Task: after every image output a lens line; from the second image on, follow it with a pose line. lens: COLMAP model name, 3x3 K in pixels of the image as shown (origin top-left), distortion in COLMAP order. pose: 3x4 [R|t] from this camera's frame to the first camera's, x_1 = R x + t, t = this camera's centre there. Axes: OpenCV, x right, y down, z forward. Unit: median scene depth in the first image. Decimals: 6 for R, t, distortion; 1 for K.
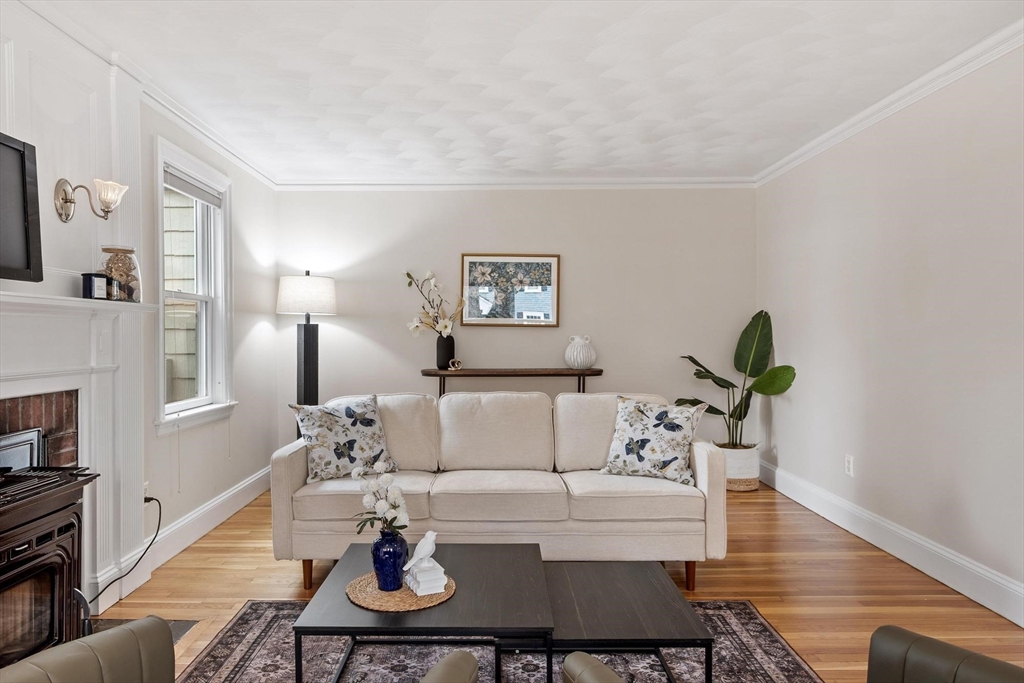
lens RADIAL K [[665.6, 0, 493.2], [0, 665.6, 340.0], [0, 0, 1]] dist [-0.003600, -0.000488]
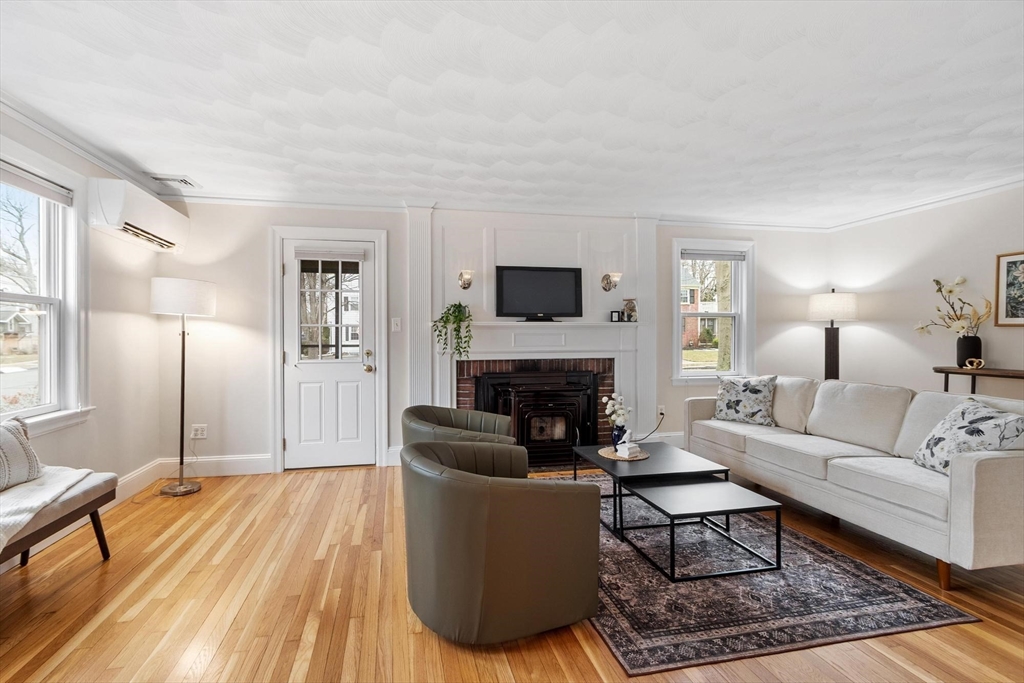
lens RADIAL K [[453.4, 0, 487.7], [0, 453.4, 344.2], [0, 0, 1]] dist [0.001872, 0.000081]
pose [[0.199732, 0.019651, -0.979654, 0.878112], [-0.004783, 0.999807, 0.019080, -0.007229], [0.979839, 0.000874, 0.199787, 0.190255]]
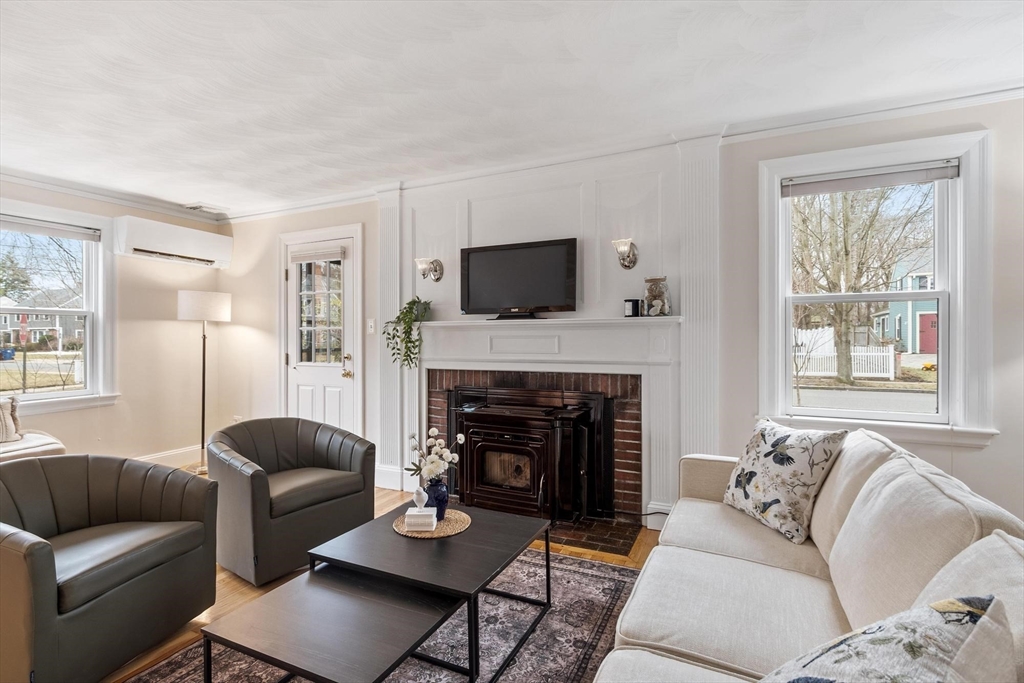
lens RADIAL K [[503.3, 0, 492.7], [0, 503.3, 341.6], [0, 0, 1]] dist [0.001393, -0.000013]
pose [[-0.443306, 0.009443, -0.896321, 0.540897], [-0.003186, 0.999922, 0.012110, -0.015270], [0.896365, 0.008224, -0.443241, 1.137615]]
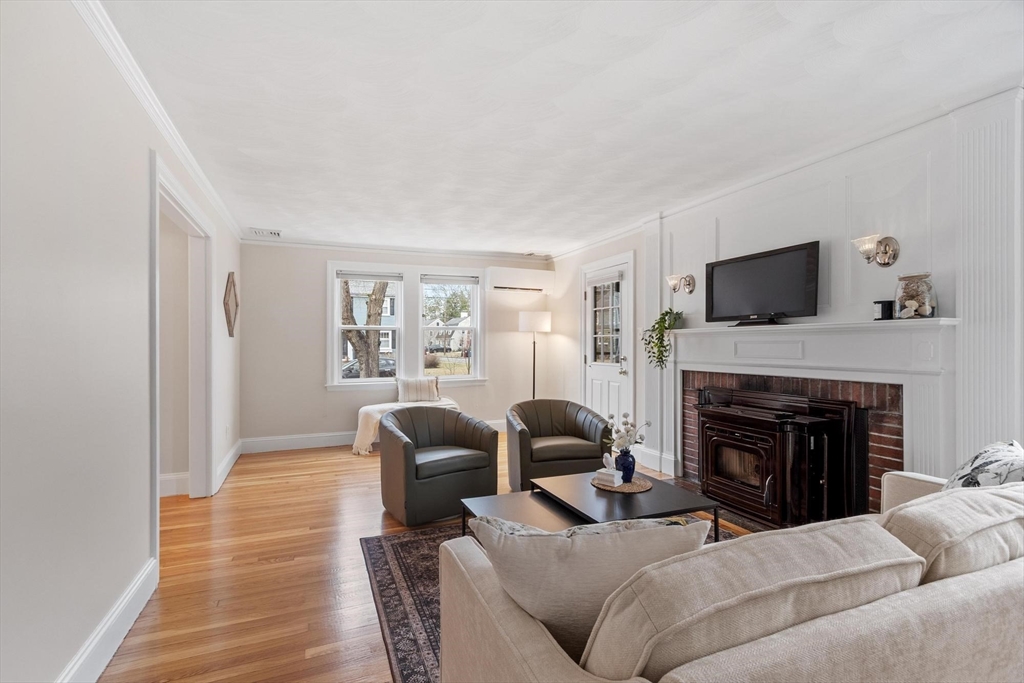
lens RADIAL K [[453.4, 0, 487.7], [0, 453.4, 344.2], [0, 0, 1]] dist [0.001872, 0.000081]
pose [[-0.930107, 0.005200, -0.367253, 0.482393], [0.002404, 0.999965, 0.008069, -0.017901], [0.367282, 0.006622, -0.930086, 1.463718]]
